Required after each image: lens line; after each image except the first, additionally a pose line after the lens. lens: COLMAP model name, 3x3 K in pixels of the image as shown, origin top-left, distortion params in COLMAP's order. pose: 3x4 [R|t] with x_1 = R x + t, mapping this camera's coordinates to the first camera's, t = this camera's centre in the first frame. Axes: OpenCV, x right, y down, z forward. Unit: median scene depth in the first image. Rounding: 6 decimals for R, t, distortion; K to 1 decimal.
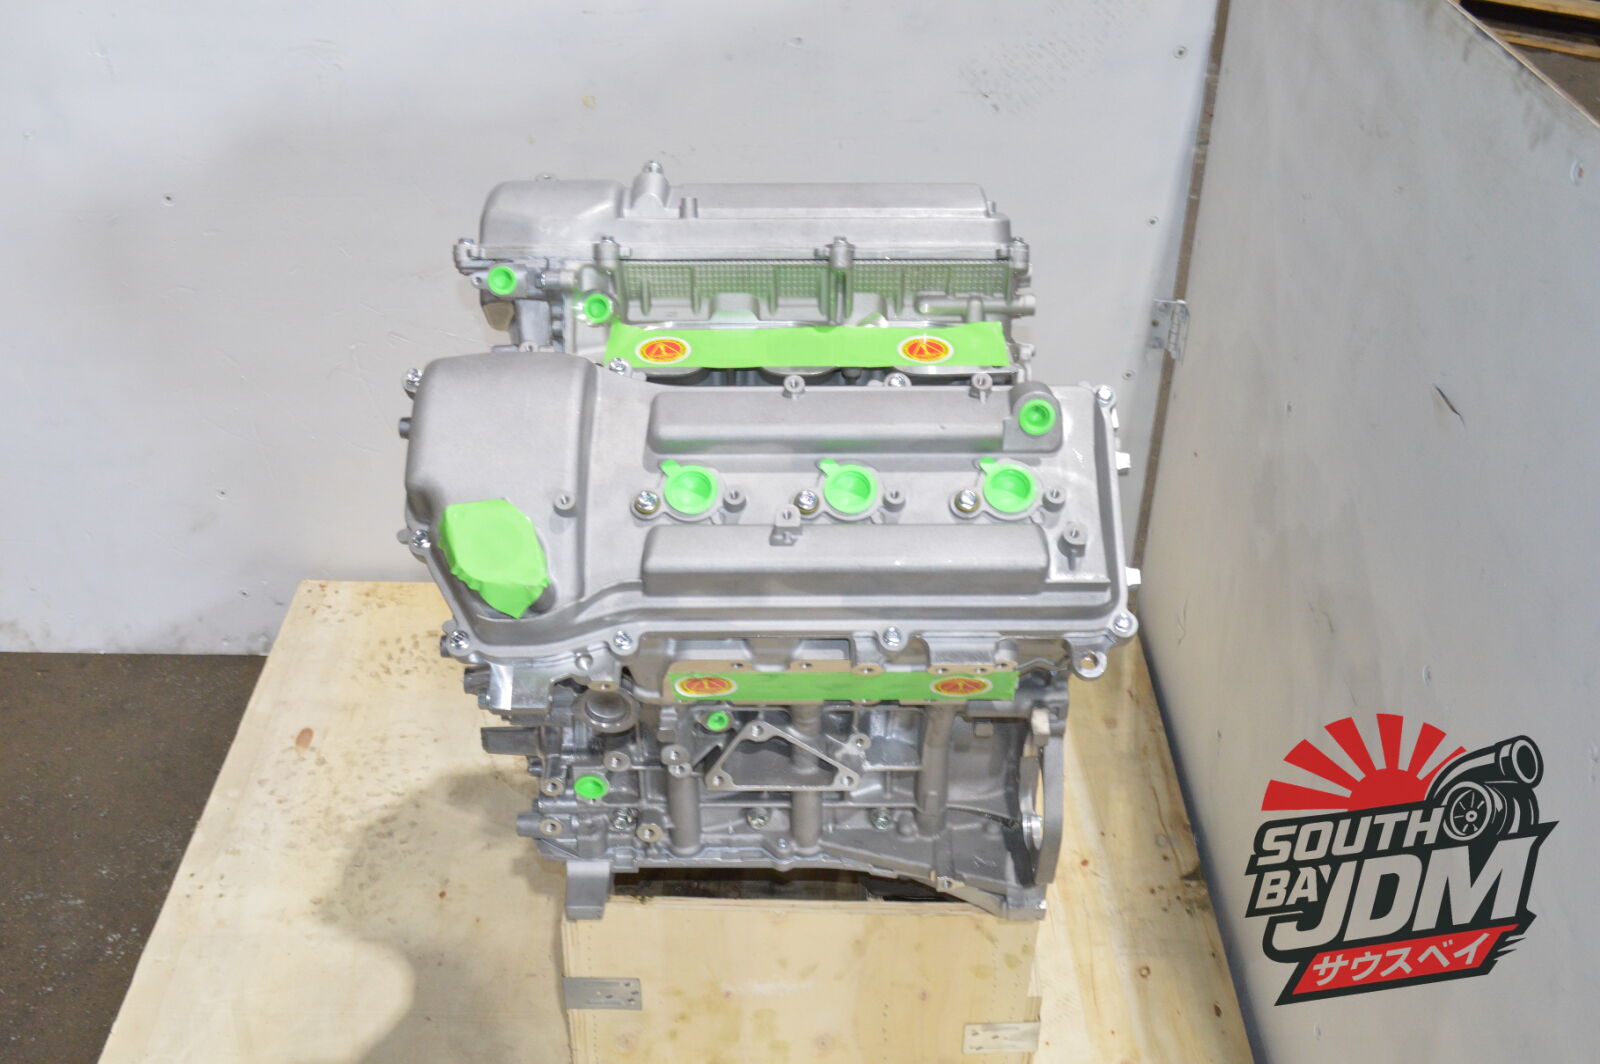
lens RADIAL K [[1655.5, 0, 796.3], [0, 1655.5, 536.2], [0, 0, 1]] dist [-0.052159, 0.000000]
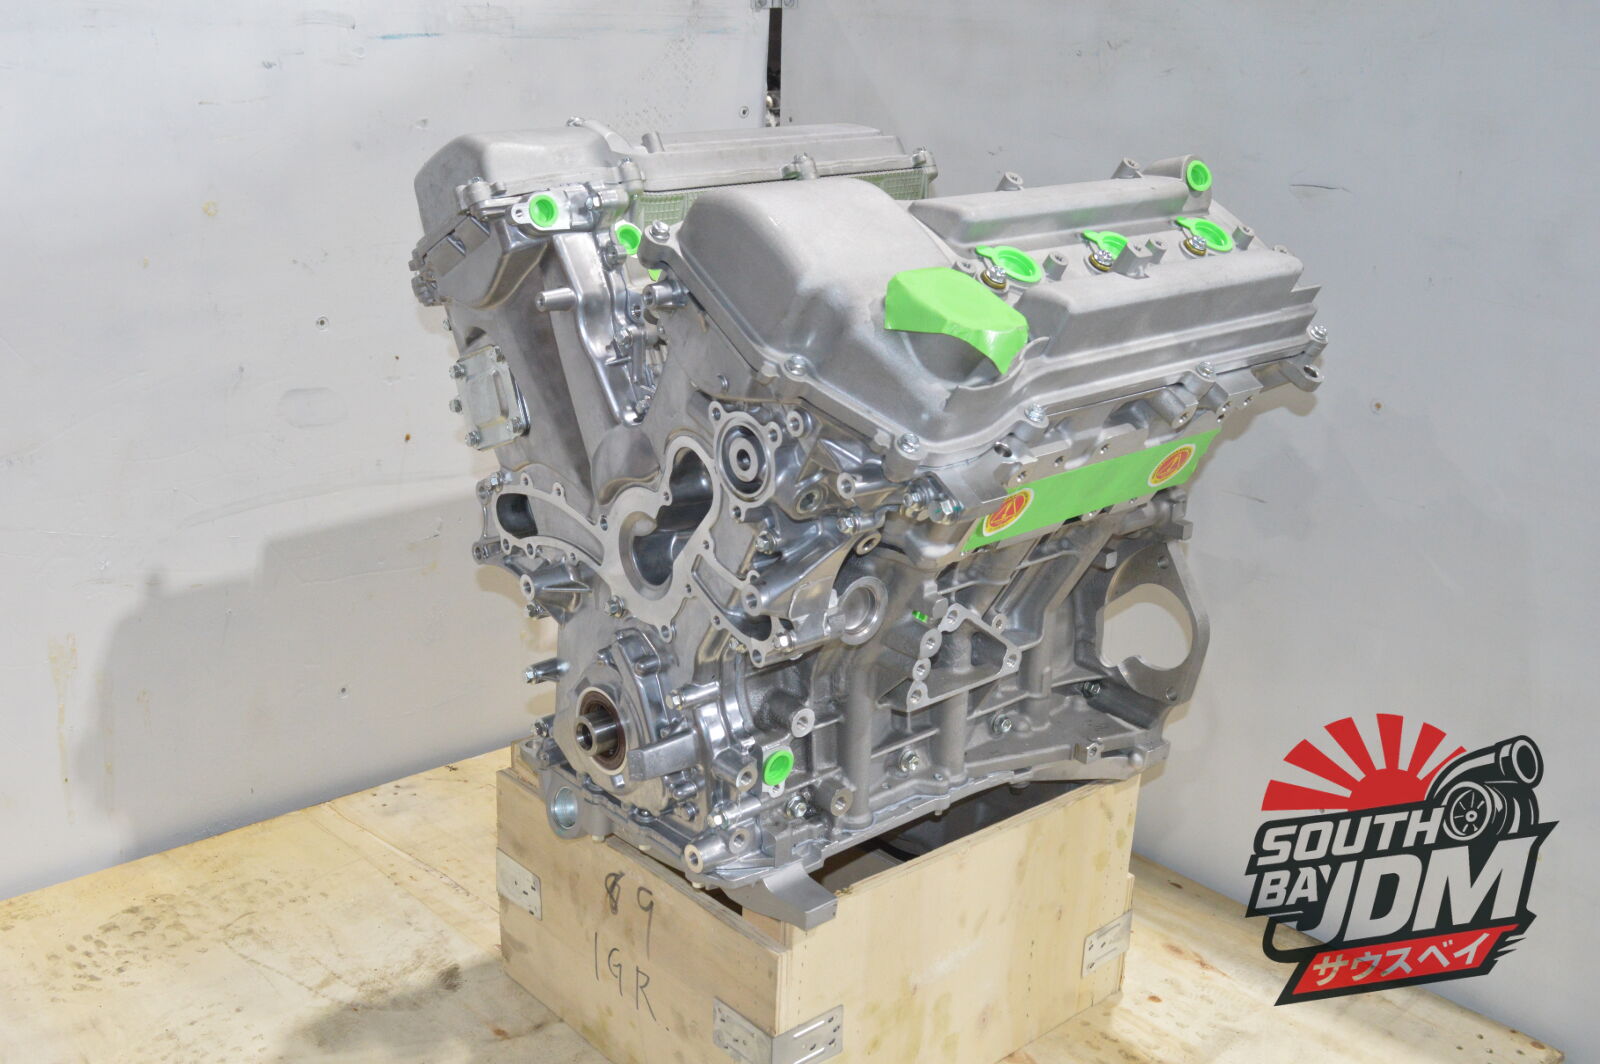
lens RADIAL K [[1655.5, 0, 789.2], [0, 1655.5, 535.9], [0, 0, 1]] dist [-0.052159, 0.000000]
pose [[0.752350, -0.201944, 0.627047, -0.504187], [0.358162, 0.924272, -0.132068, 0.124960], [-0.552892, 0.323946, 0.767704, 0.242880]]
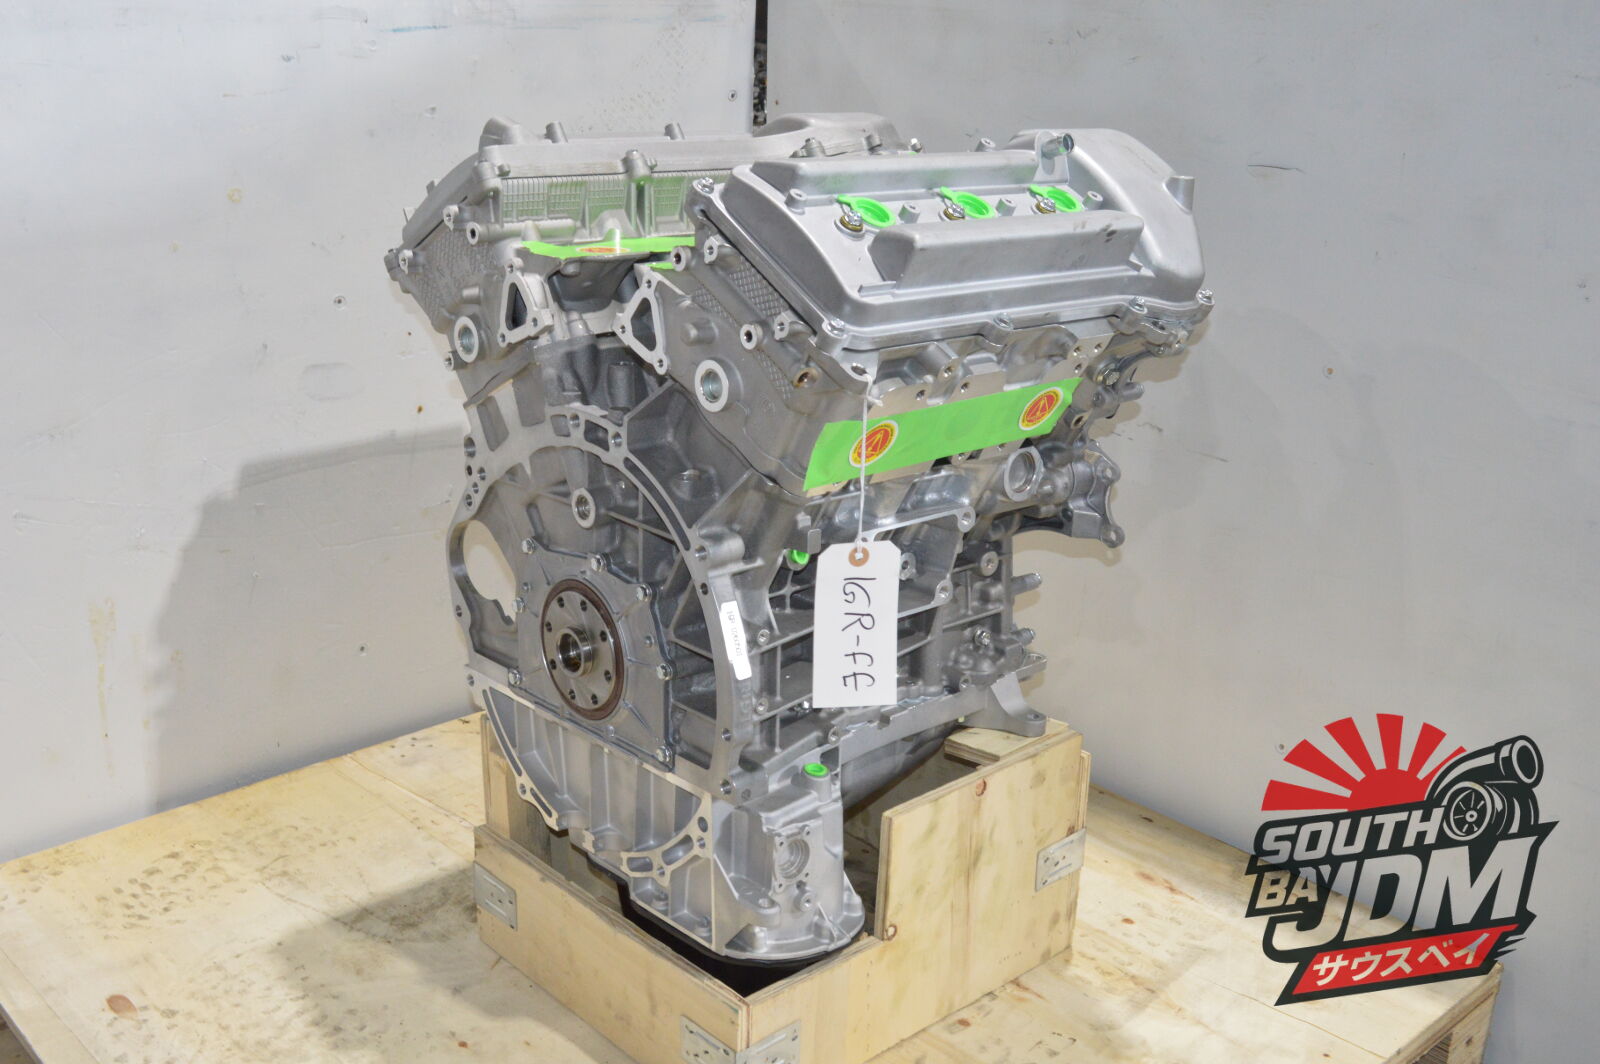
lens RADIAL K [[1655.5, 0, 789.0], [0, 1655.5, 534.8], [0, 0, 1]] dist [-0.052159, 0.000000]
pose [[0.739545, -0.223370, 0.634964, -0.555340], [0.370785, 0.922495, -0.107337, 0.130767], [-0.561775, 0.314815, 0.765049, 0.201220]]
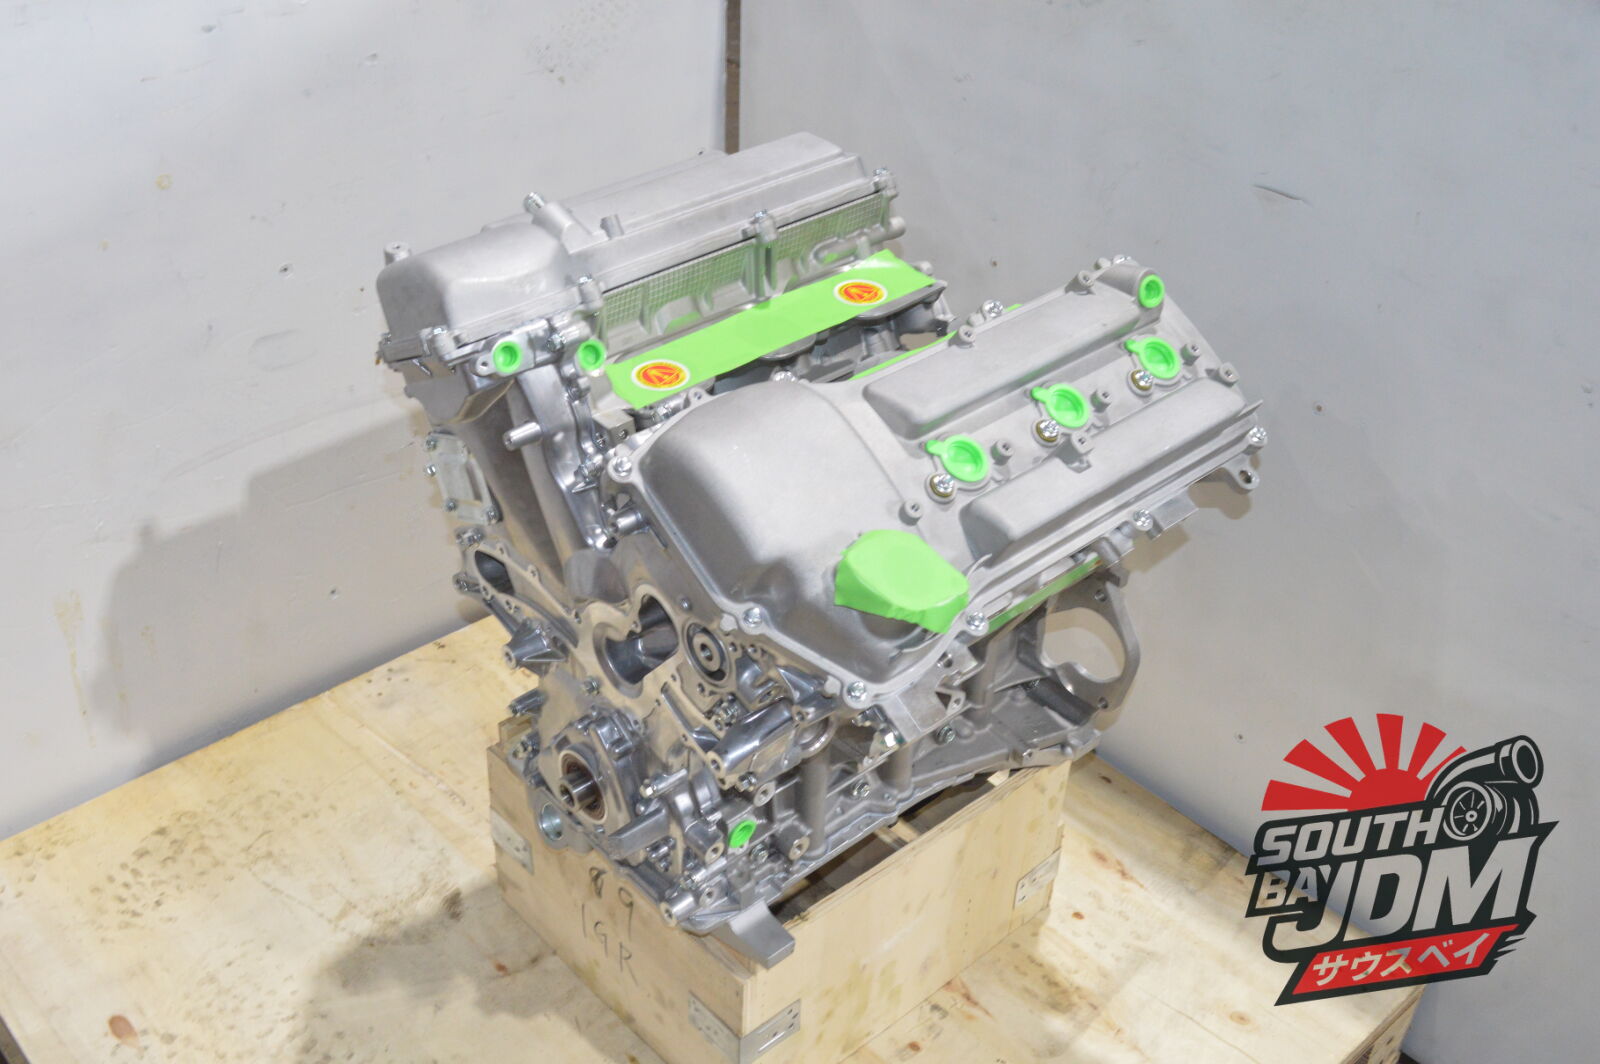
lens RADIAL K [[1655.5, 0, 788.6], [0, 1655.5, 532.7], [0, 0, 1]] dist [-0.052159, 0.000000]
pose [[0.741442, -0.375349, 0.556216, -0.455148], [0.361587, 0.921763, 0.140030, -0.105323], [-0.565259, 0.097296, 0.819155, 0.150168]]
